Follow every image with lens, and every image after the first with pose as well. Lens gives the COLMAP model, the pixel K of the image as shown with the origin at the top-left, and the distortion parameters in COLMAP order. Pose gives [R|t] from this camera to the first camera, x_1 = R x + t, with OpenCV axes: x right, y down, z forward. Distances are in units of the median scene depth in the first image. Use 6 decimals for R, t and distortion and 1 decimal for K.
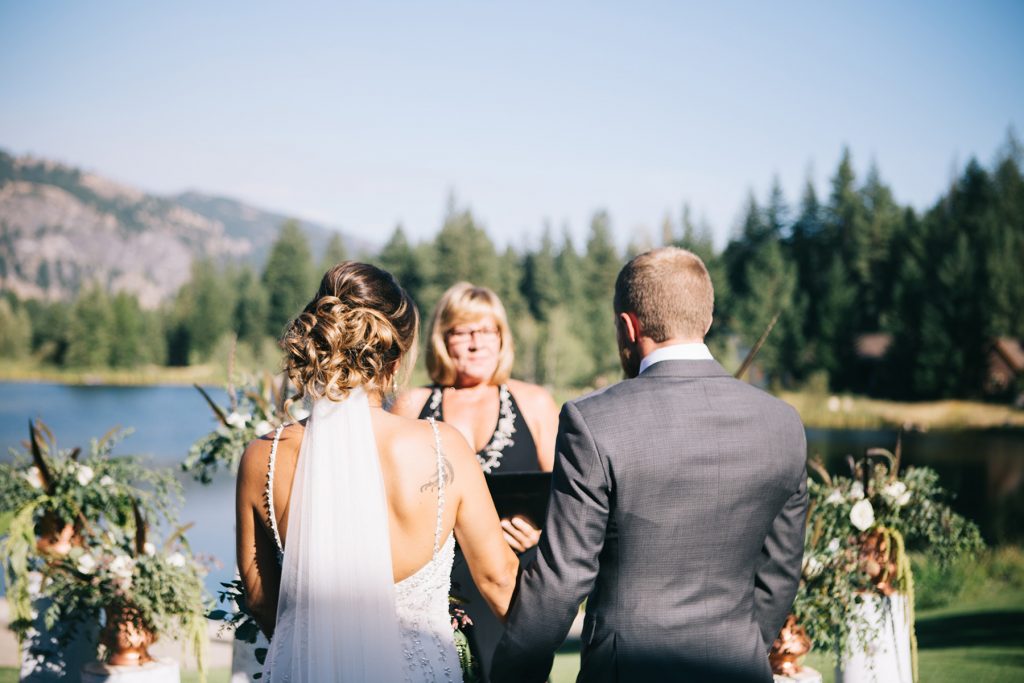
lens RADIAL K [[1419.6, 0, 512.0], [0, 1419.6, 341.5], [0, 0, 1]] dist [0.178573, -0.520151]
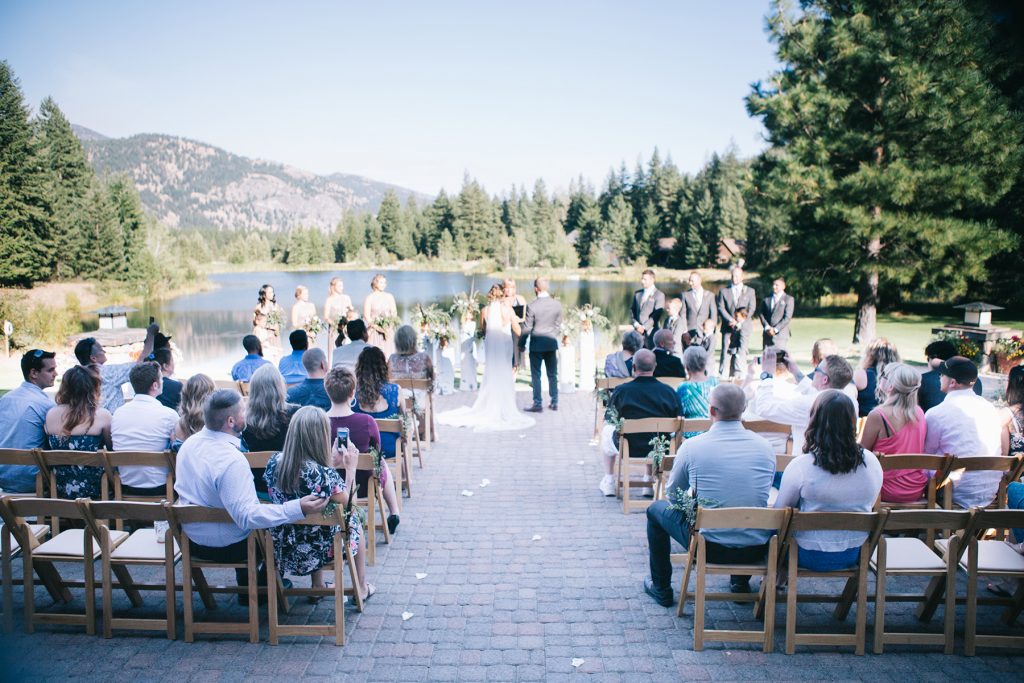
lens RADIAL K [[746.4, 0, 512.0], [0, 746.4, 341.5], [0, 0, 1]] dist [-0.058106, 0.000451]
pose [[0.999355, -0.031159, 0.017845, -0.004273], [0.028399, 0.989994, 0.138221, -0.010924], [-0.021973, -0.137625, 0.990241, -0.106369]]
